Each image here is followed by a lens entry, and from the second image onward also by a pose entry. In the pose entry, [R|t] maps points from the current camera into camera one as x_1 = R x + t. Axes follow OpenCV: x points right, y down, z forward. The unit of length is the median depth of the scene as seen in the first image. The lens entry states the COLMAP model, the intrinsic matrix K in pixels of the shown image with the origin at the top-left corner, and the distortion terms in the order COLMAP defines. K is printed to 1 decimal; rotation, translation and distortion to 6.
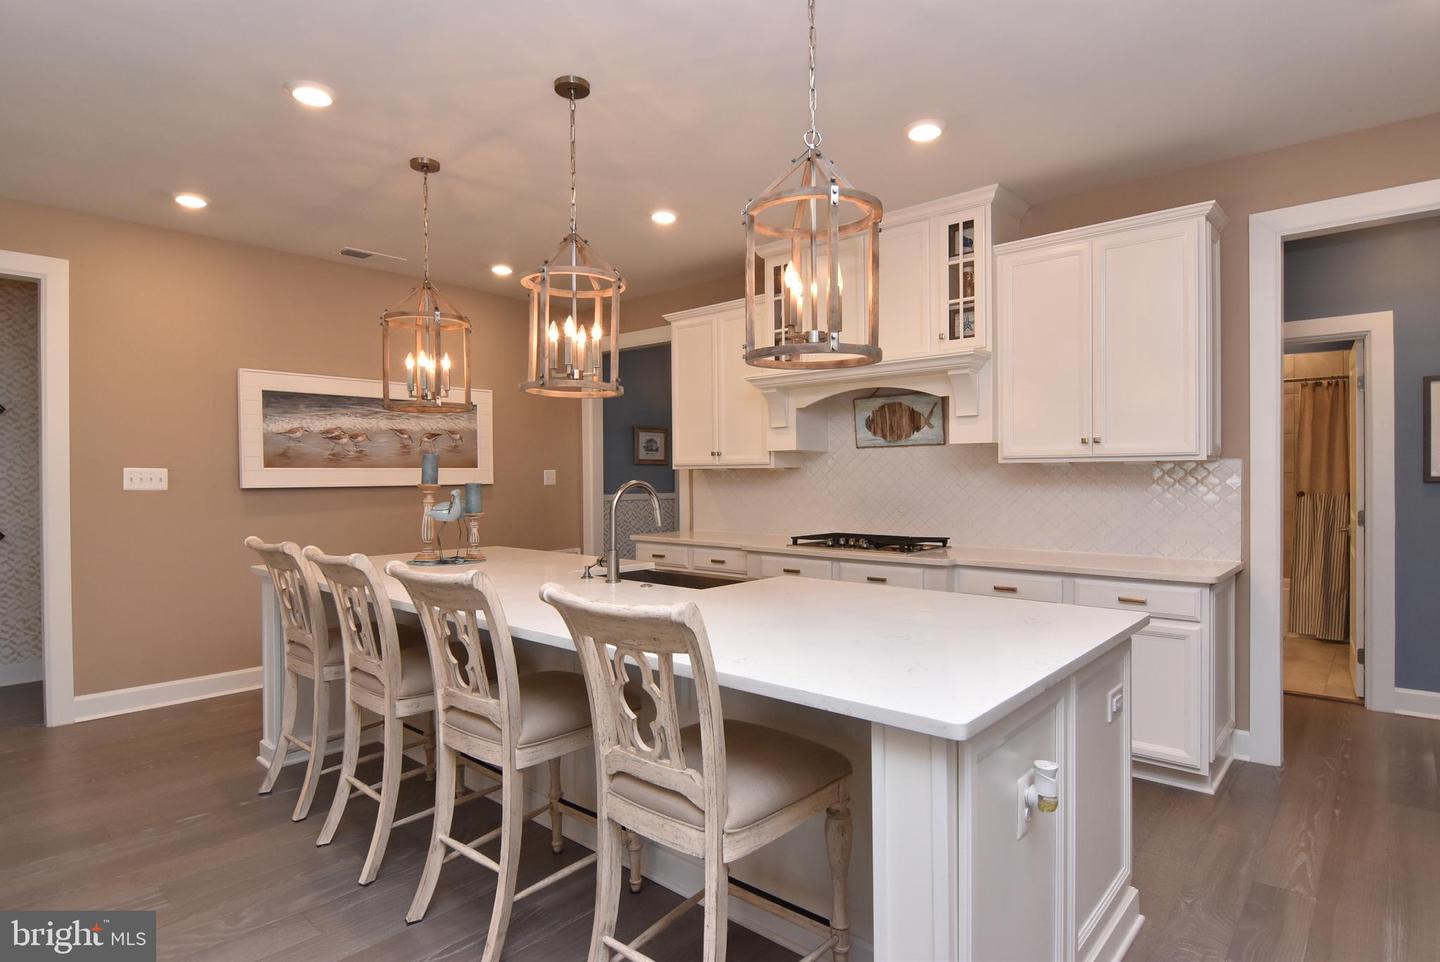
lens RADIAL K [[768.2, 0, 722.2], [0, 768.2, 479.3], [0, 0, 1]] dist [-0.007778, -0.001331]
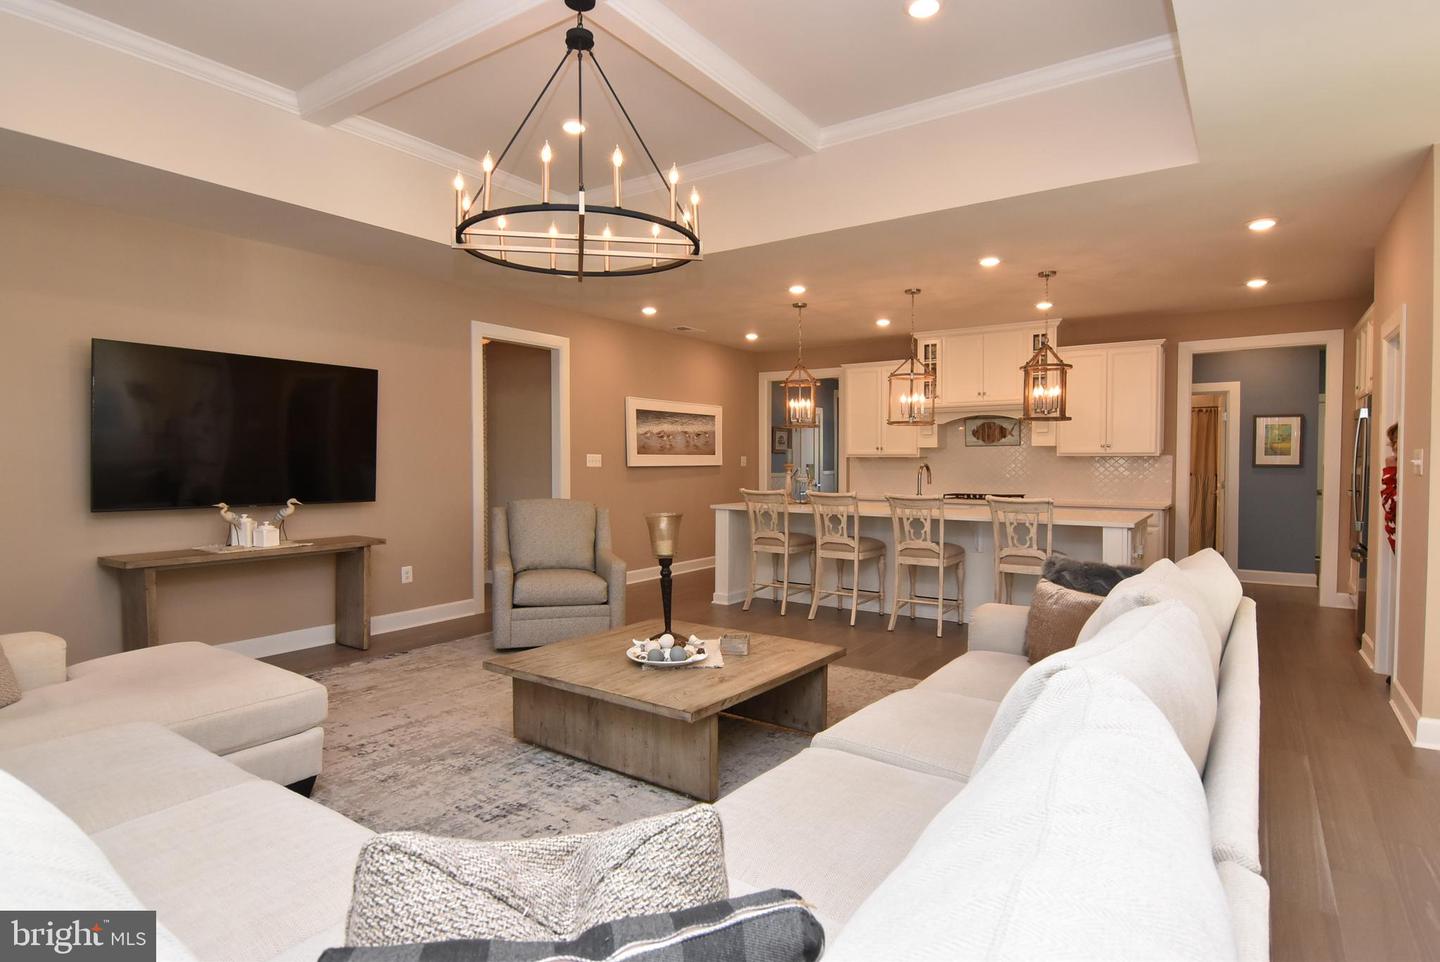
lens RADIAL K [[768.2, 0, 717.3], [0, 768.2, 480.9], [0, 0, 1]] dist [-0.007778, -0.001331]
pose [[0.993242, 0.004366, 0.115980, -0.623721], [-0.006757, 0.999772, 0.020233, 0.007929], [-0.115865, -0.020880, 0.993045, -0.734157]]
